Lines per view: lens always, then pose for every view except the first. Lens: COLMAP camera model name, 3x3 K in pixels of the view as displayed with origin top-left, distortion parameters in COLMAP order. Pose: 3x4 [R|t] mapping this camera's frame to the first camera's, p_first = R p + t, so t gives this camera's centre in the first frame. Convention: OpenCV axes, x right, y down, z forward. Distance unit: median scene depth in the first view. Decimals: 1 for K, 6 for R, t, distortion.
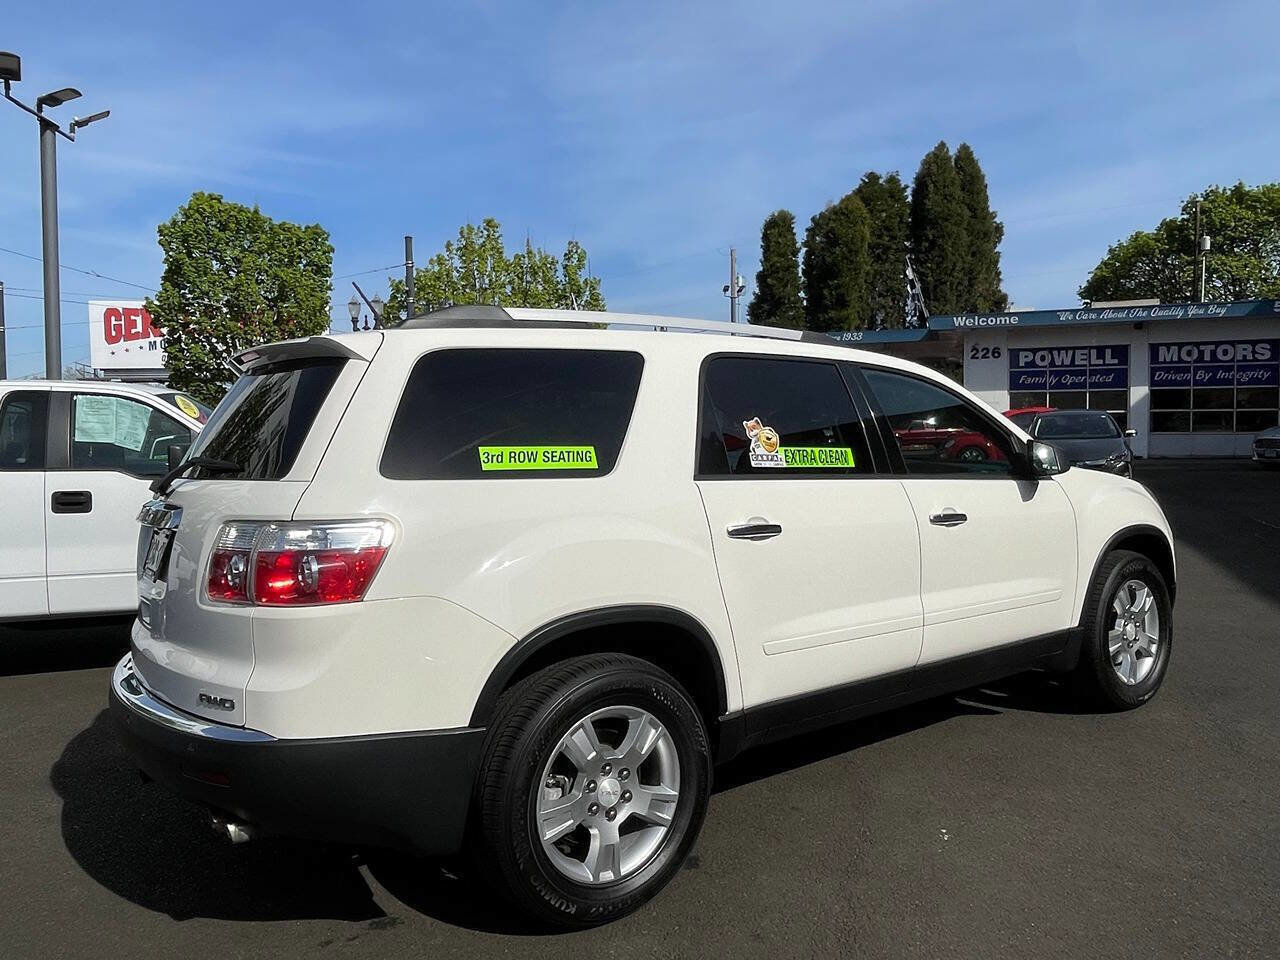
lens RADIAL K [[979.6, 0, 668.5], [0, 979.6, 559.0], [0, 0, 1]] dist [0.007906, -0.018859]
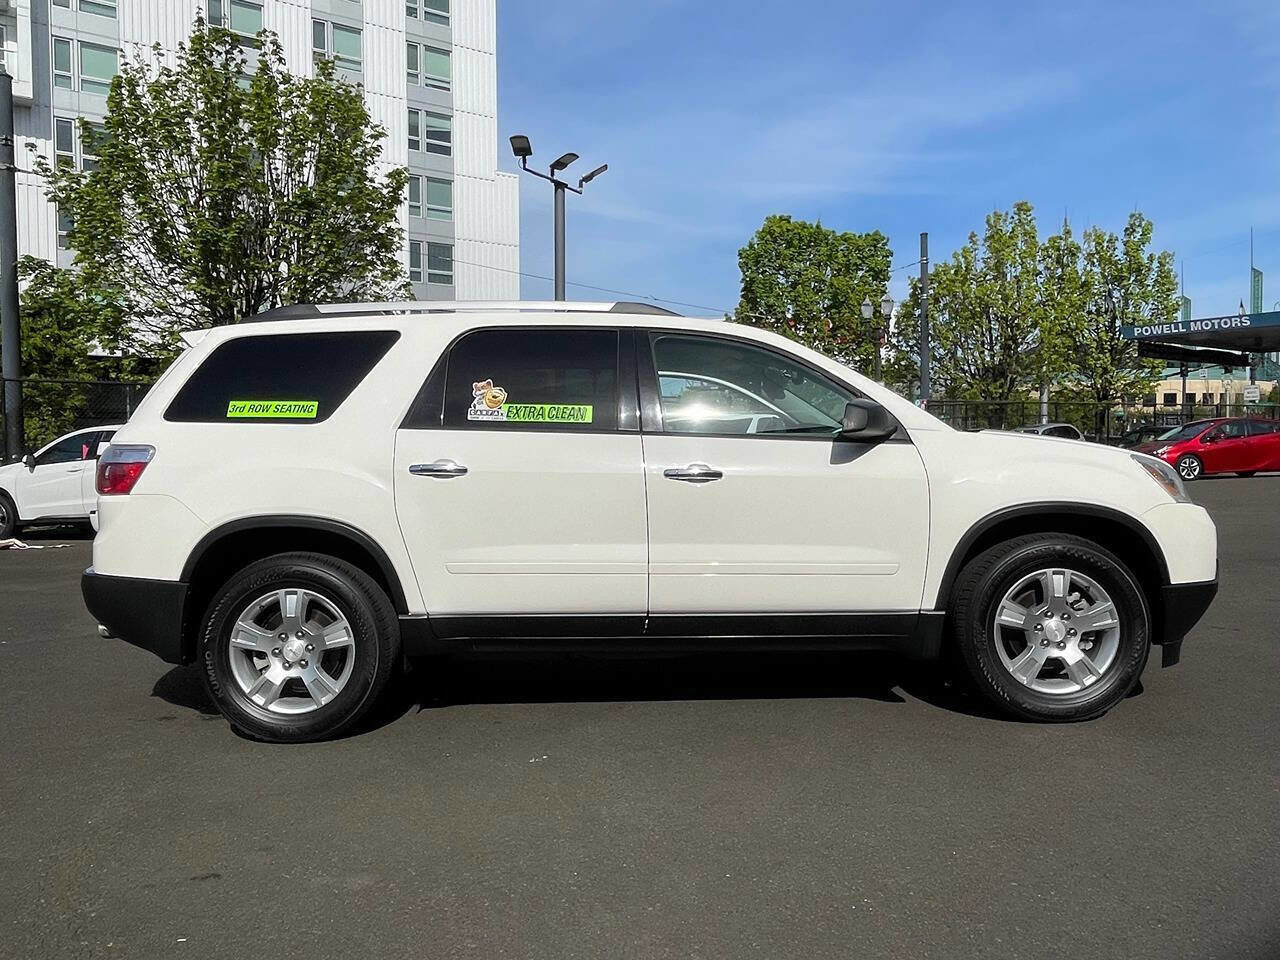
lens RADIAL K [[1068.1, 0, 662.2], [0, 1068.1, 537.2], [0, 0, 1]] dist [0.005562, -0.015392]
pose [[0.774238, 0.055291, -0.630475, 0.784024], [-0.082289, 0.996515, -0.013662, 0.034419], [0.627522, 0.062459, 0.776090, 0.096343]]
